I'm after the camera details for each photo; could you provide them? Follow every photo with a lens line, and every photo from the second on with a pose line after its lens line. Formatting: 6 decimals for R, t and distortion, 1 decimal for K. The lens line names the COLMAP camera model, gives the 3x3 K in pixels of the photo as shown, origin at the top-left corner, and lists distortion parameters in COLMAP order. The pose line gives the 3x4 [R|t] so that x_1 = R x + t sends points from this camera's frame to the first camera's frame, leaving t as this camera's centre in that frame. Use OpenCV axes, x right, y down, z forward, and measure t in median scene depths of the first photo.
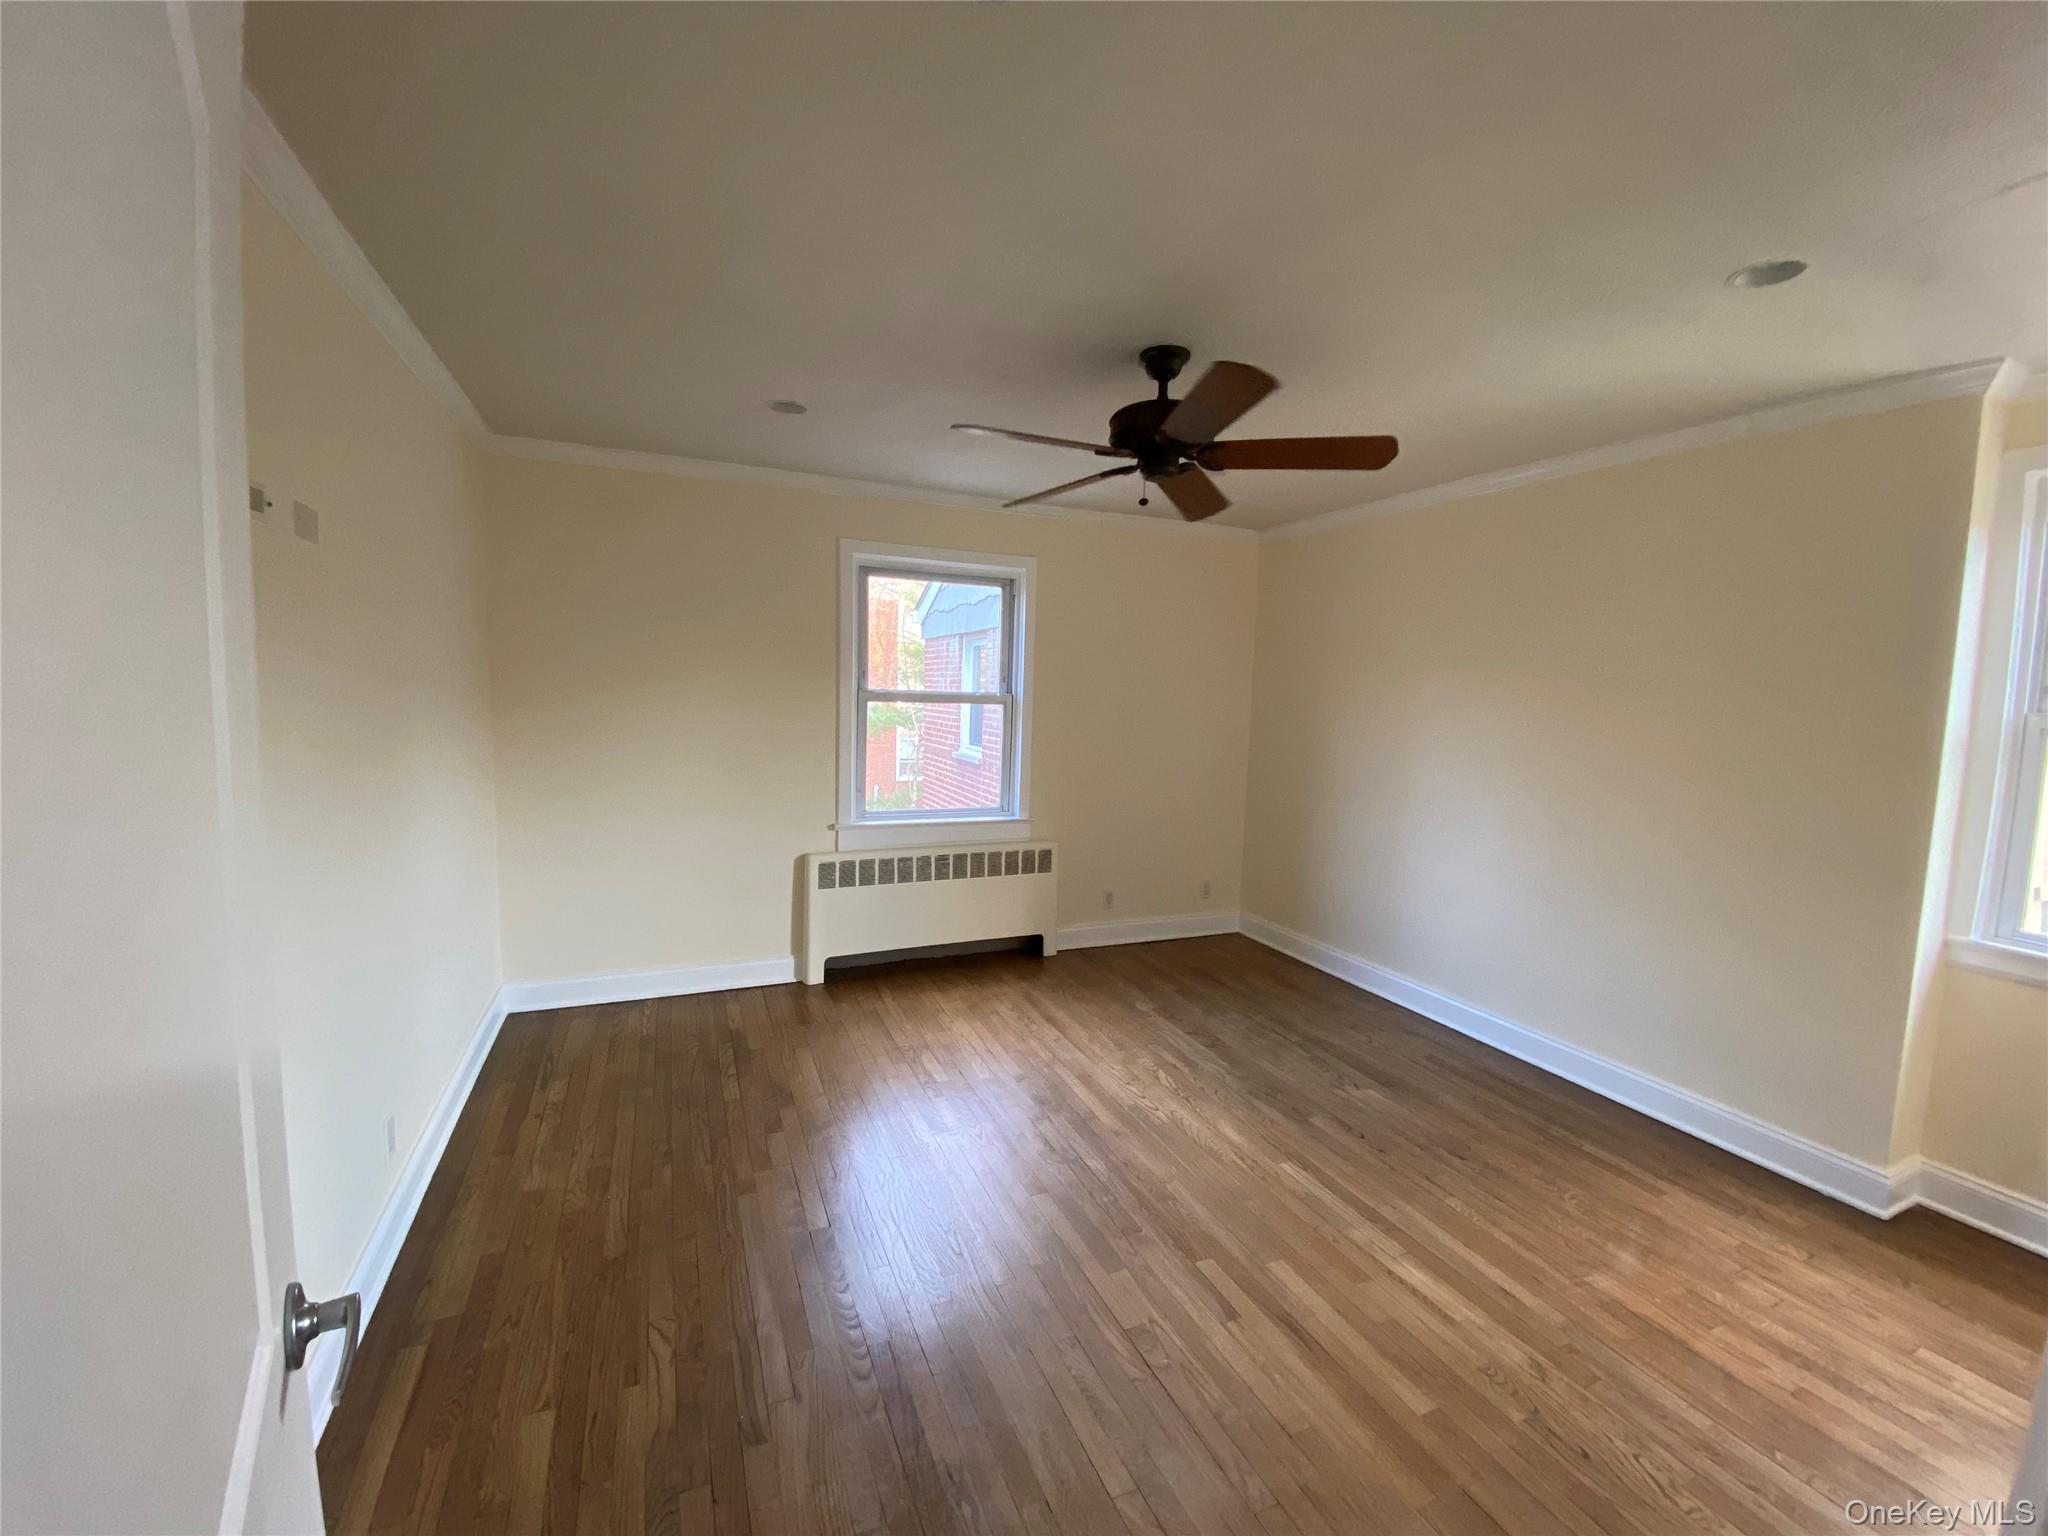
lens RADIAL K [[828.0, 0, 1032.5], [0, 828.0, 758.7], [0, 0, 1]] dist [0.008429, -0.012918]
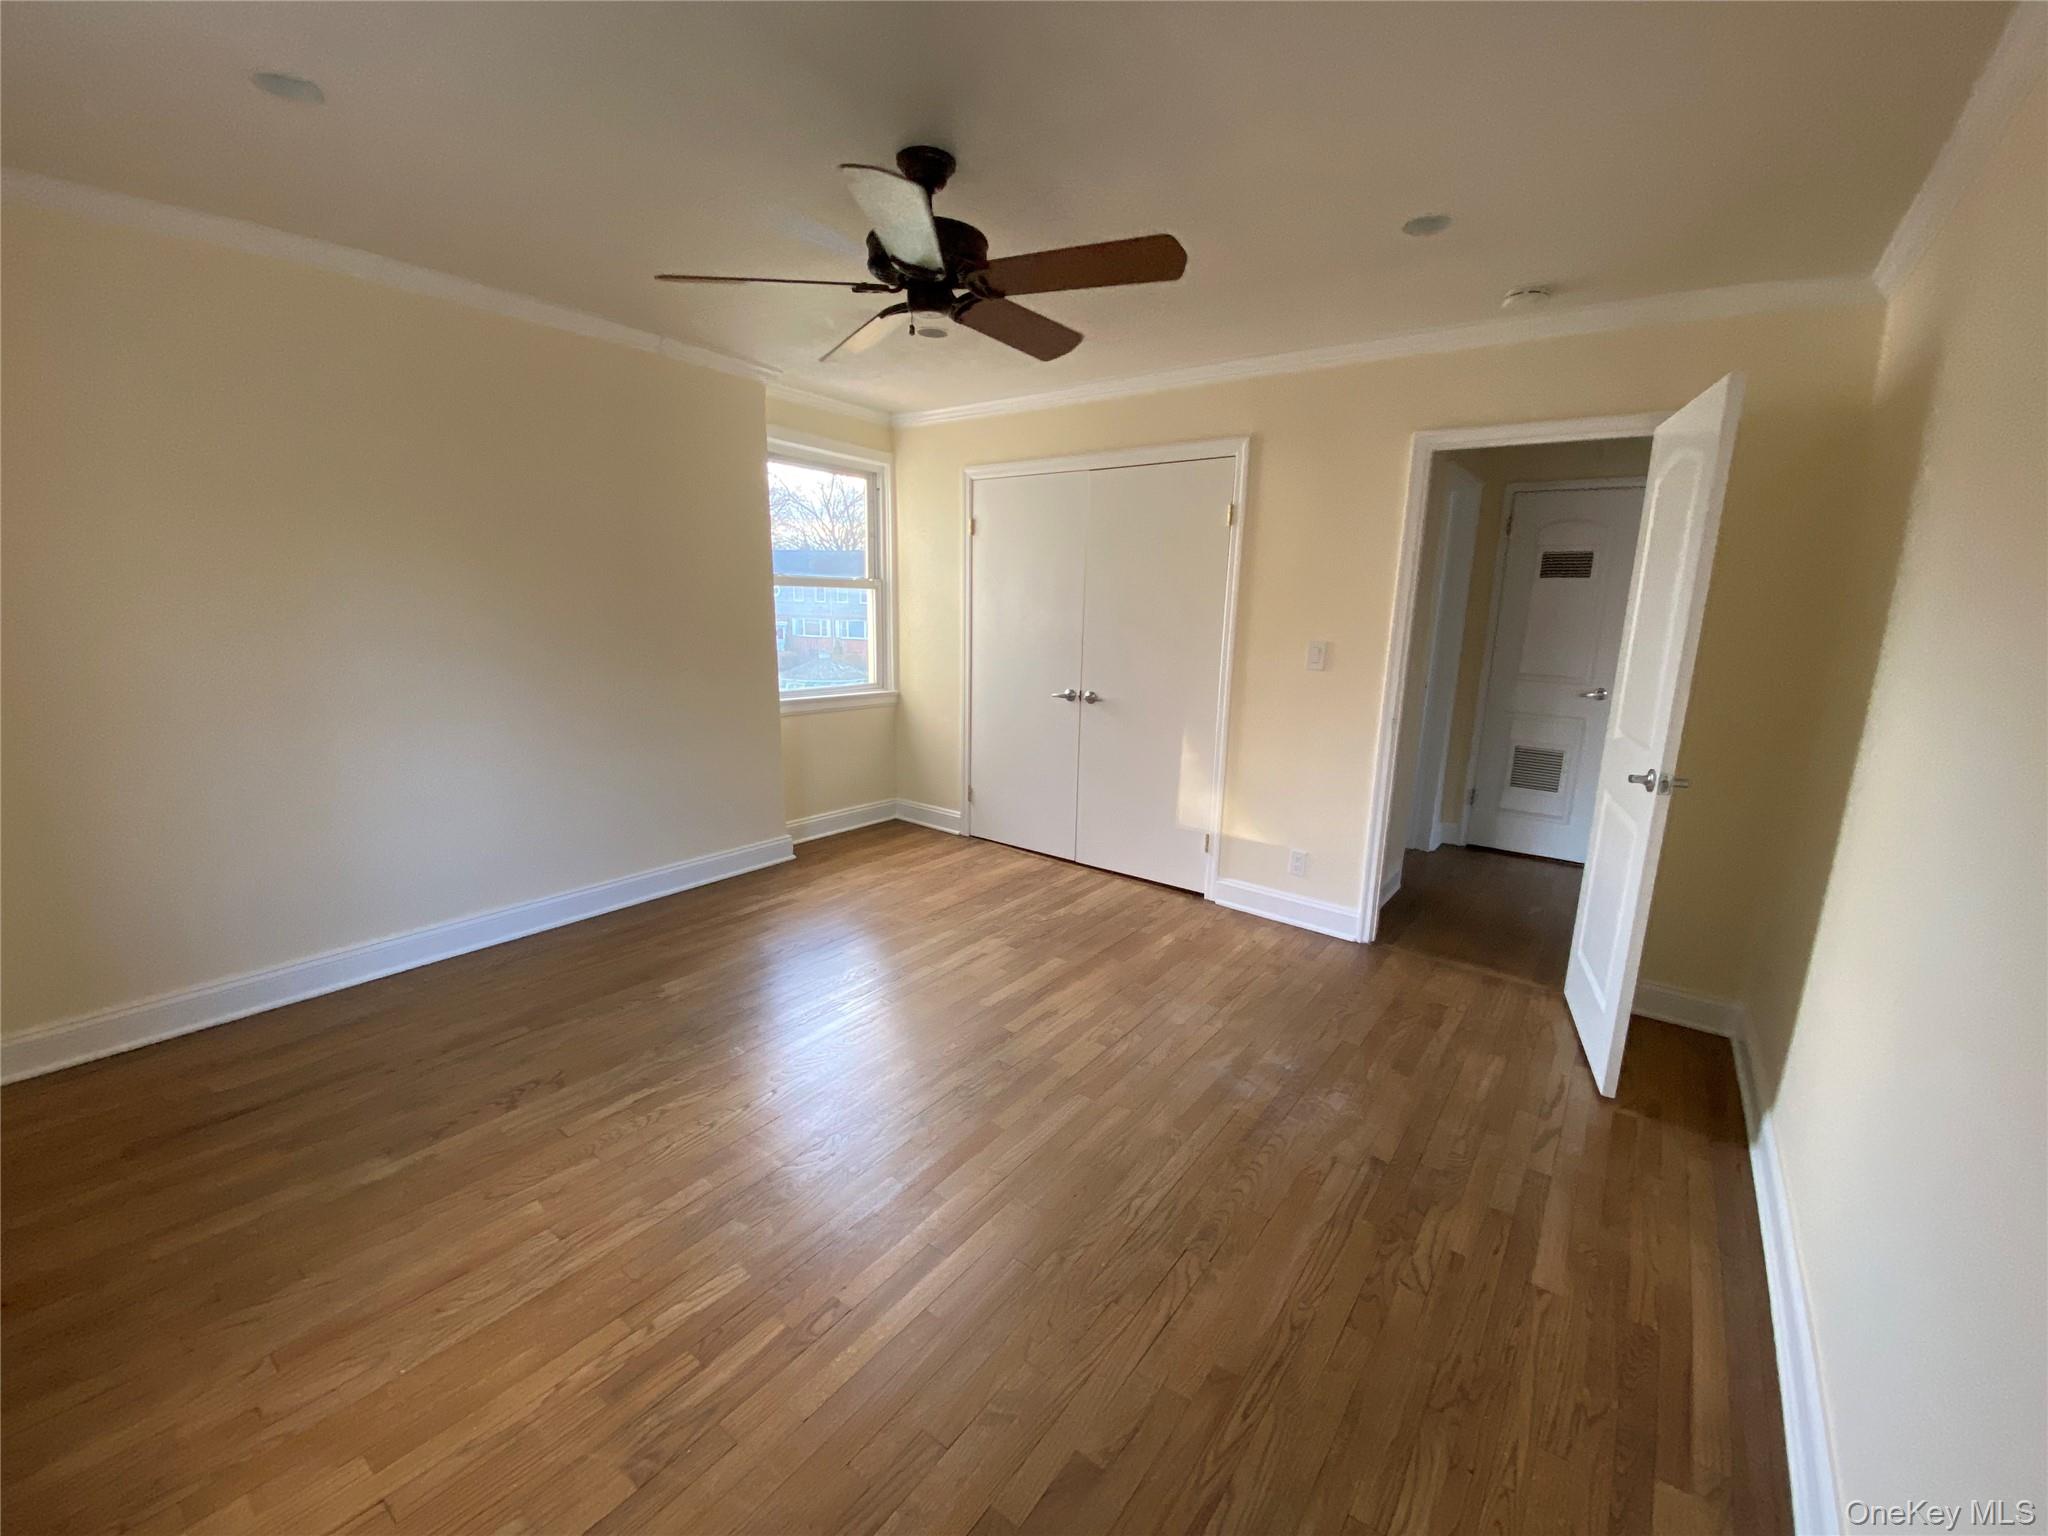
lens RADIAL K [[828.0, 0, 1020.7], [0, 828.0, 753.4], [0, 0, 1]] dist [0.008429, -0.012918]
pose [[-0.482621, -0.204599, 0.851596, -0.784342], [0.042425, 0.965729, 0.256063, -0.118544], [-0.874801, 0.159711, -0.457400, 1.489837]]
